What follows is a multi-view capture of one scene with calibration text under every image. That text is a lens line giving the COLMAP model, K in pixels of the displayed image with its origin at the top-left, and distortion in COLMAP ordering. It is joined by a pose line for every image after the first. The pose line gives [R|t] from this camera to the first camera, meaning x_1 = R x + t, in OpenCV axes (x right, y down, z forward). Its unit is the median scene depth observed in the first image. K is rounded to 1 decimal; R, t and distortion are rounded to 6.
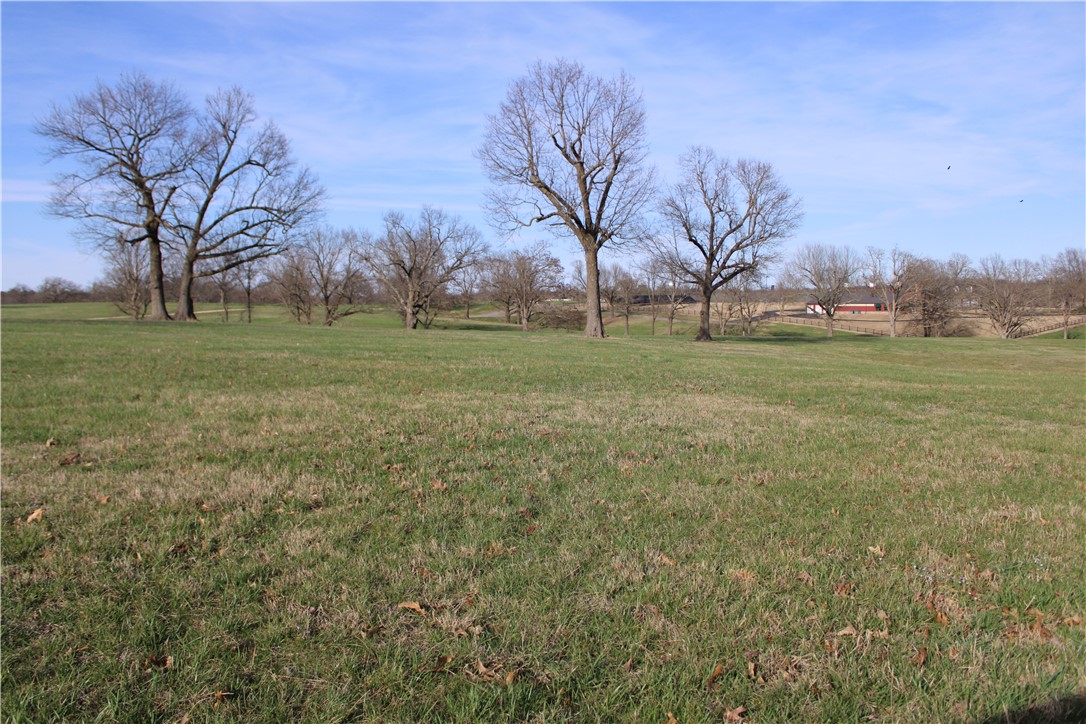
lens RADIAL K [[932.0, 0, 543.0], [0, 932.0, 362.0], [0, 0, 1]] dist [-0.156647, 0.146438]
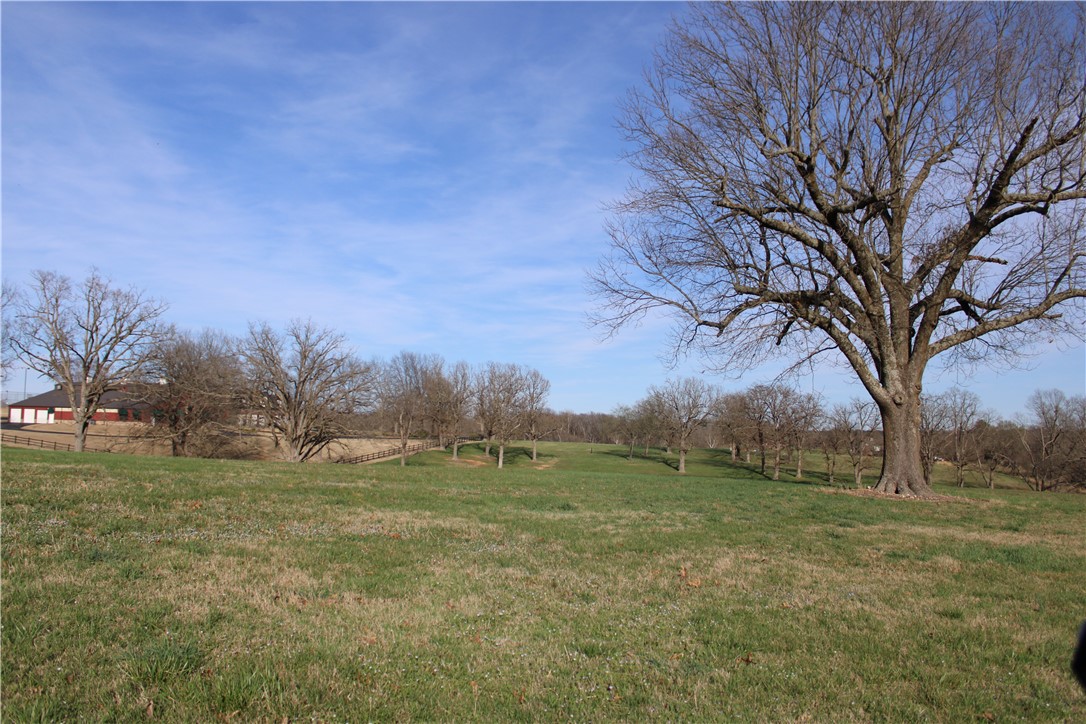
lens RADIAL K [[932.0, 0, 543.0], [0, 932.0, 362.0], [0, 0, 1]] dist [-0.156647, 0.146438]
pose [[0.773848, 0.082028, 0.628037, 0.723049], [0.008444, 0.990154, -0.139729, -0.028153], [-0.633315, 0.113433, 0.765536, 1.282062]]
